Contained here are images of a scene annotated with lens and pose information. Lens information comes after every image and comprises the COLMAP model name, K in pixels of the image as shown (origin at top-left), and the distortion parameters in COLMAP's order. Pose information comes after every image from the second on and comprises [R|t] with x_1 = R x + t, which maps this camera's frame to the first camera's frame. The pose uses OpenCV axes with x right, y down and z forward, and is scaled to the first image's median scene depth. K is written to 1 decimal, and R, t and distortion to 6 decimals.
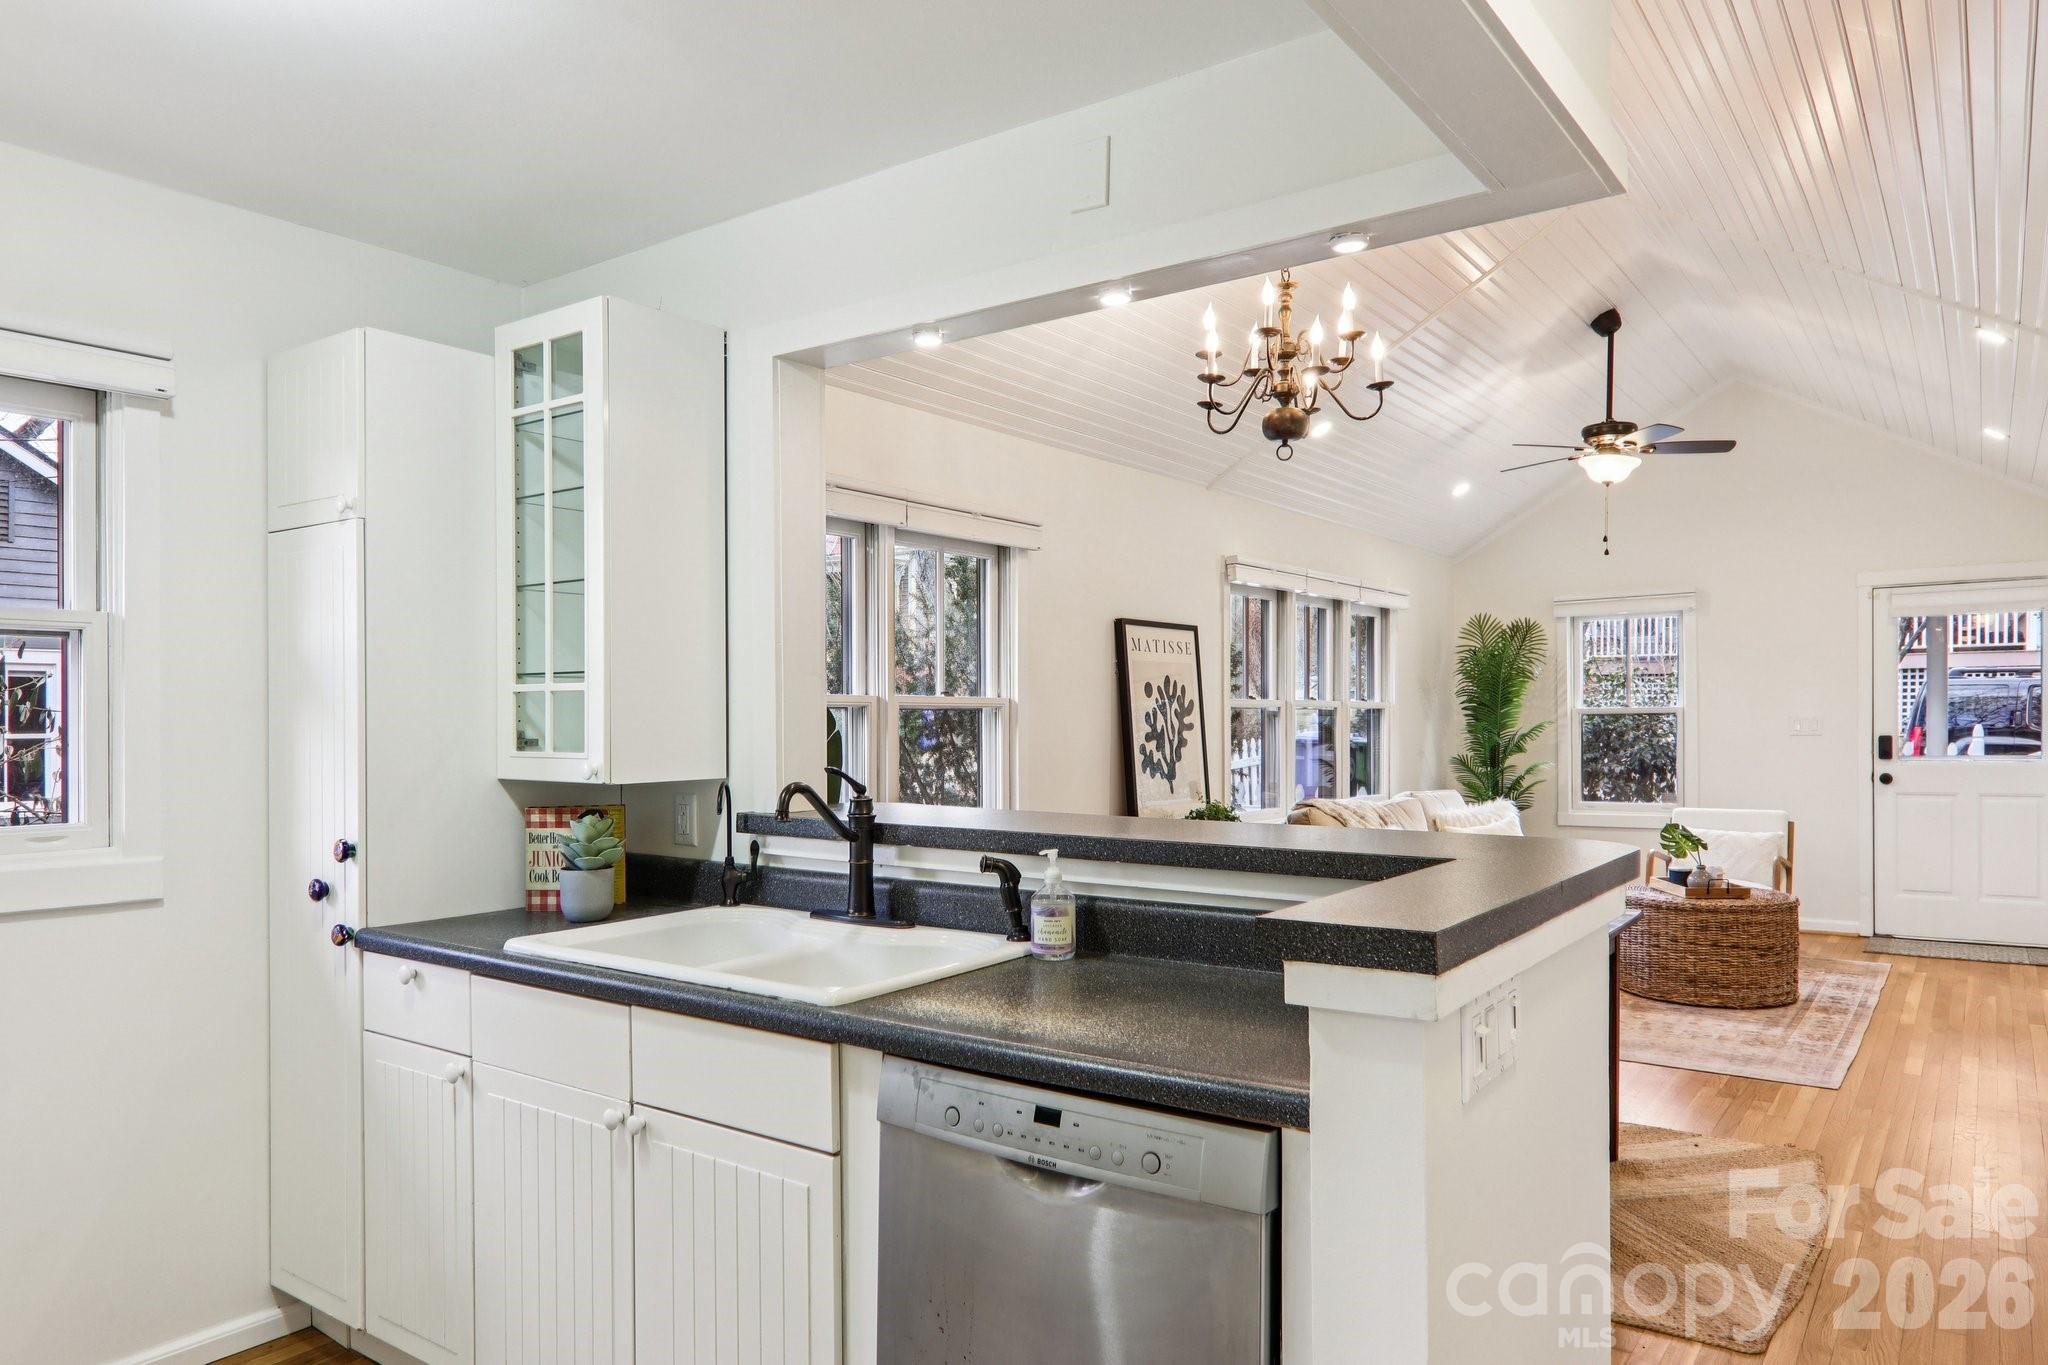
lens RADIAL K [[1330.7, 0, 1025.7], [0, 1330.7, 725.6], [0, 0, 1]] dist [0.024664, -0.037353]
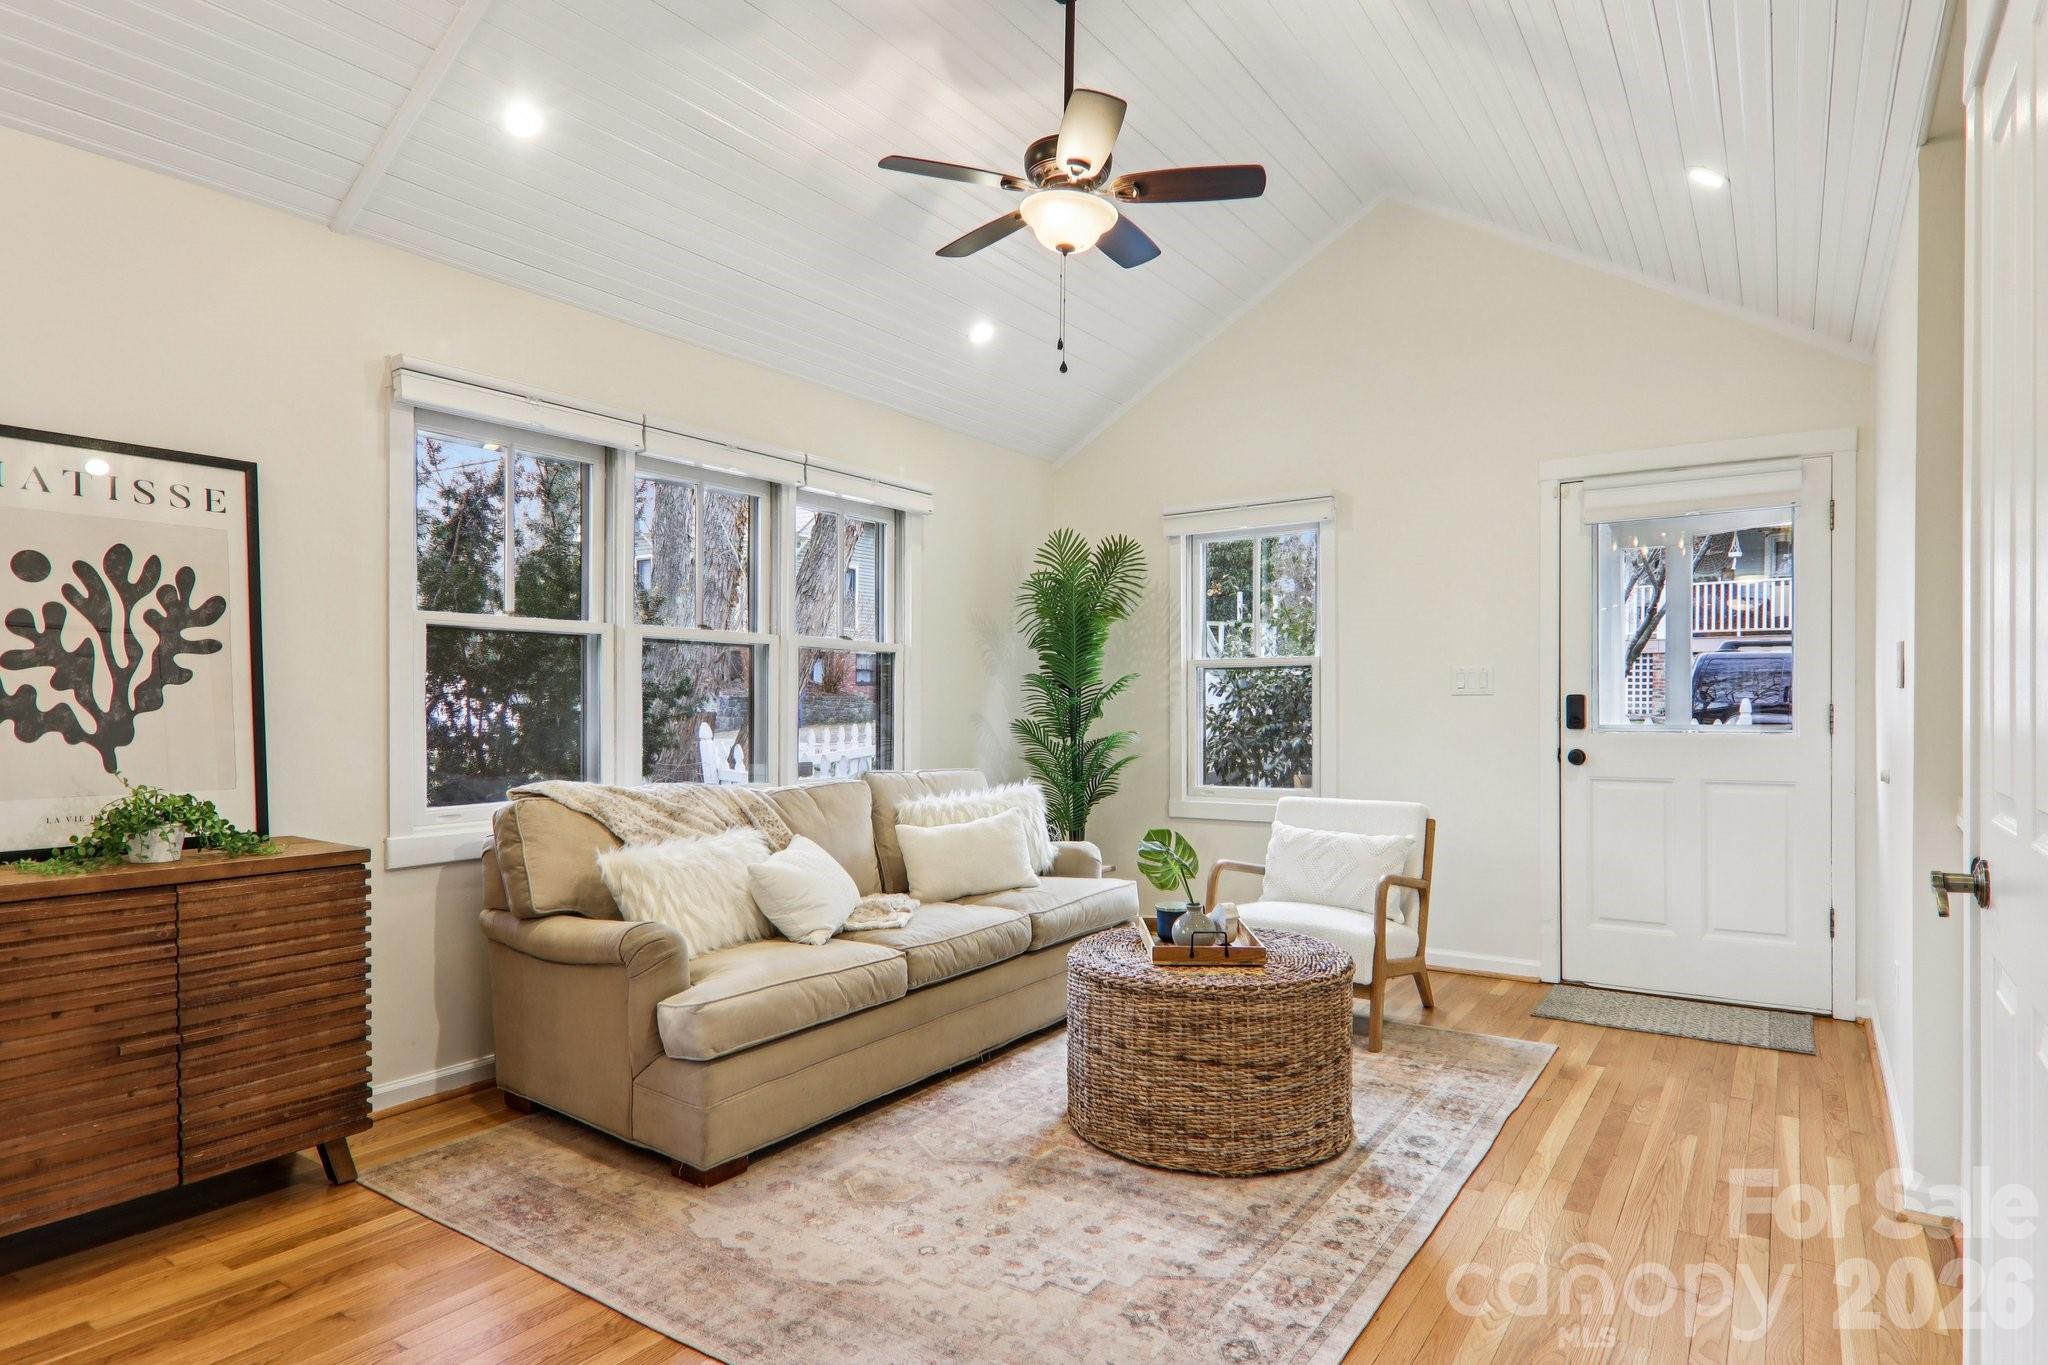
lens RADIAL K [[1143.5, 0, 1026.4], [0, 1143.5, 709.0], [0, 0, 1]] dist [0.008774, -0.019983]
pose [[0.999345, 0.008742, 0.035116, 0.545154], [-0.008700, 0.999961, -0.001334, 0.029279], [-0.035126, 0.001027, 0.999382, 0.672092]]
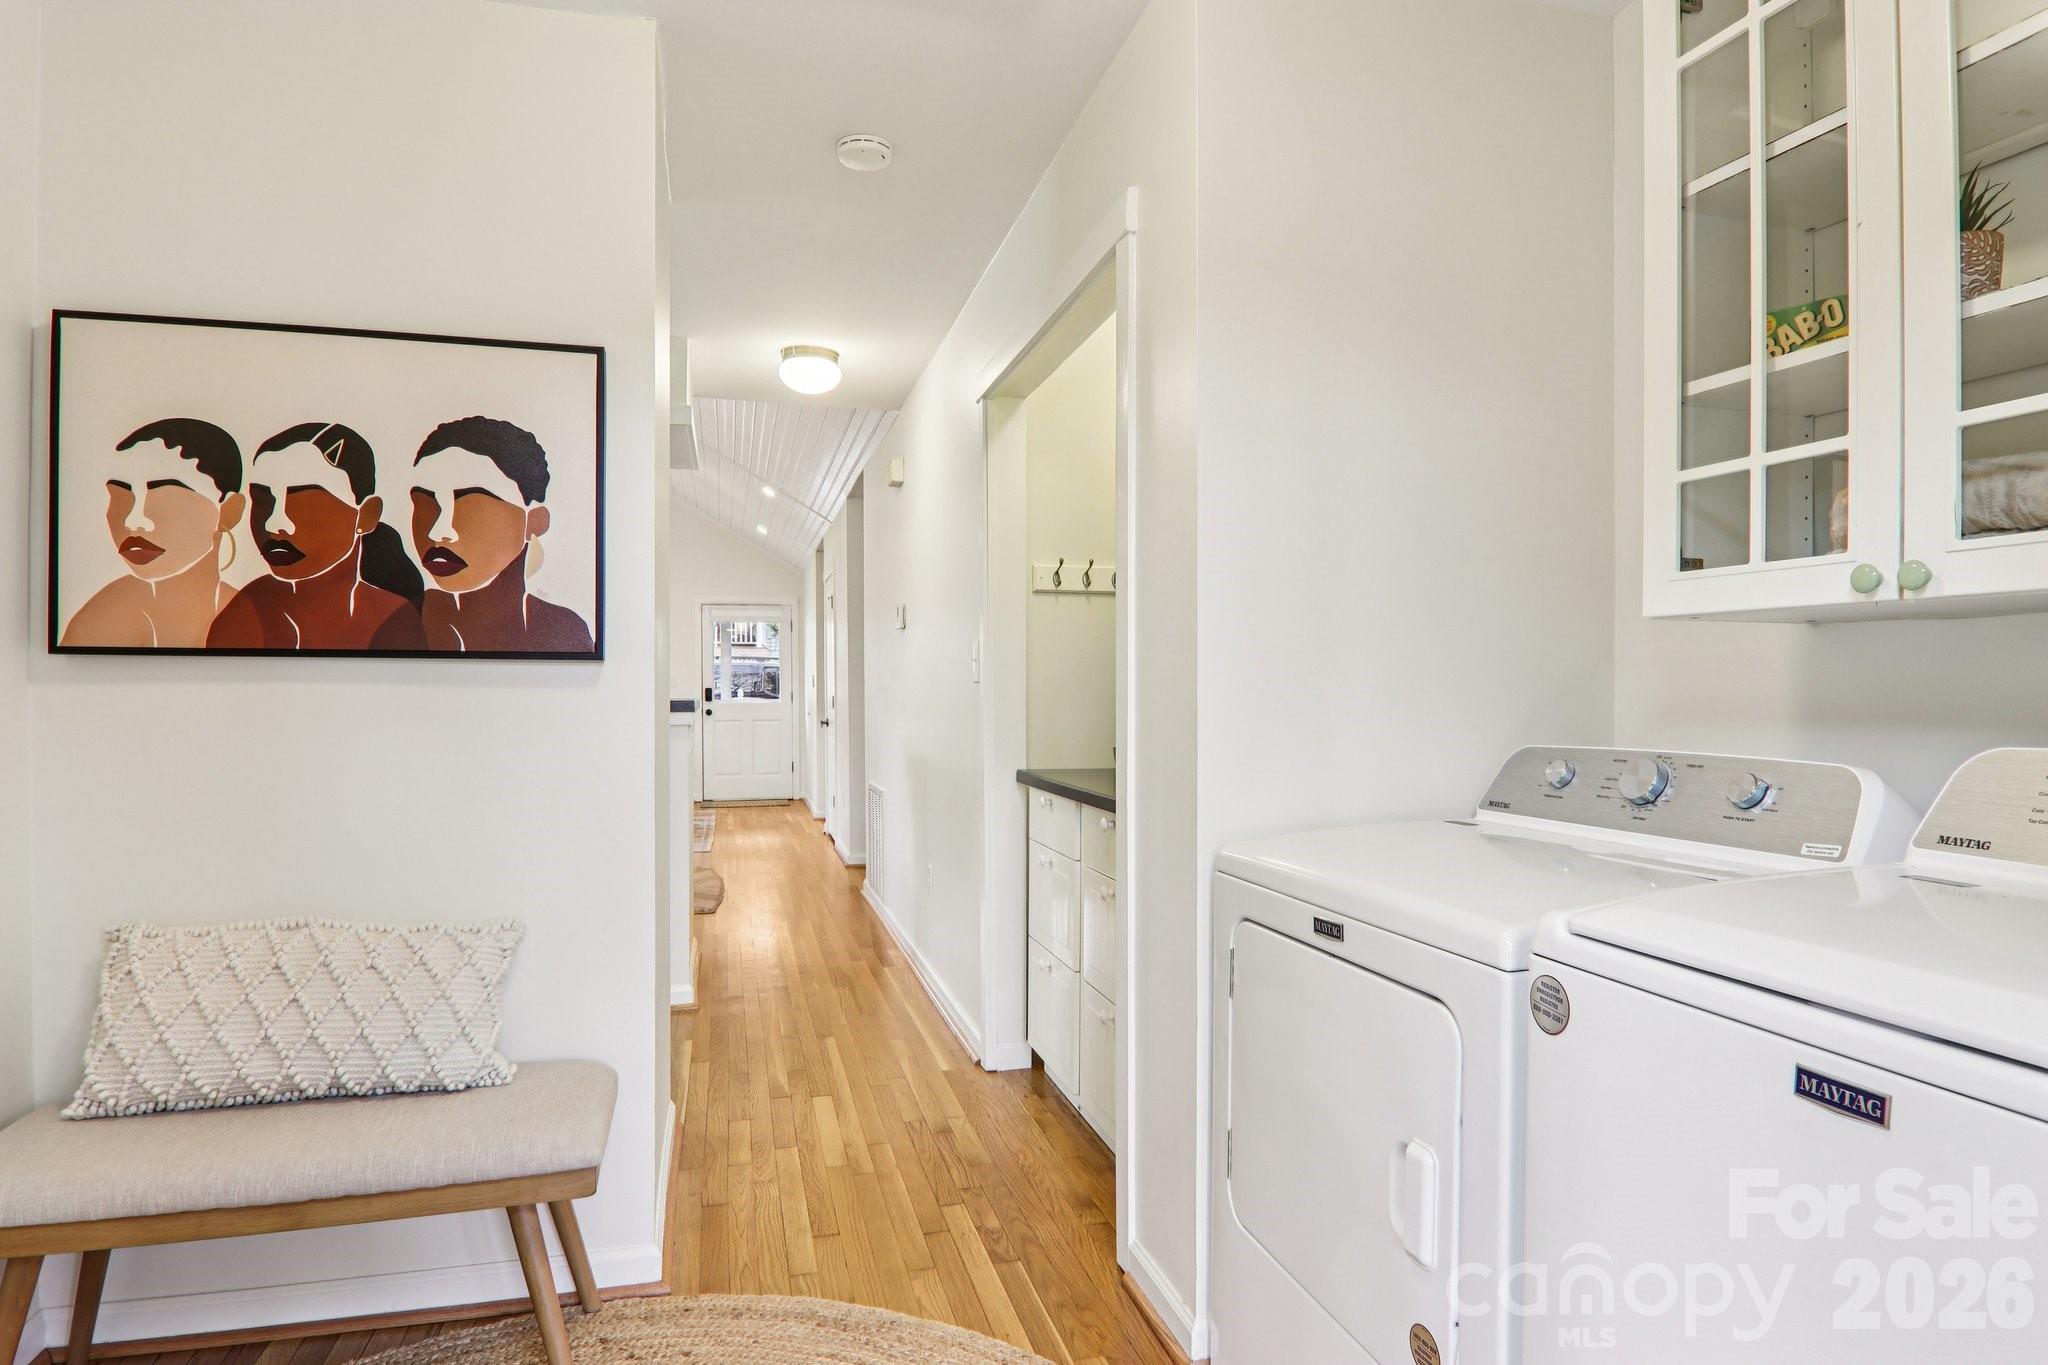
lens RADIAL K [[1143.5, 0, 1026.4], [0, 1143.5, 709.0], [0, 0, 1]] dist [0.008774, -0.019983]
pose [[0.634193, -0.006936, 0.773143, -0.435178], [0.003583, 0.999975, 0.006031, 0.044636], [-0.773166, -0.001054, 0.634203, -0.482378]]
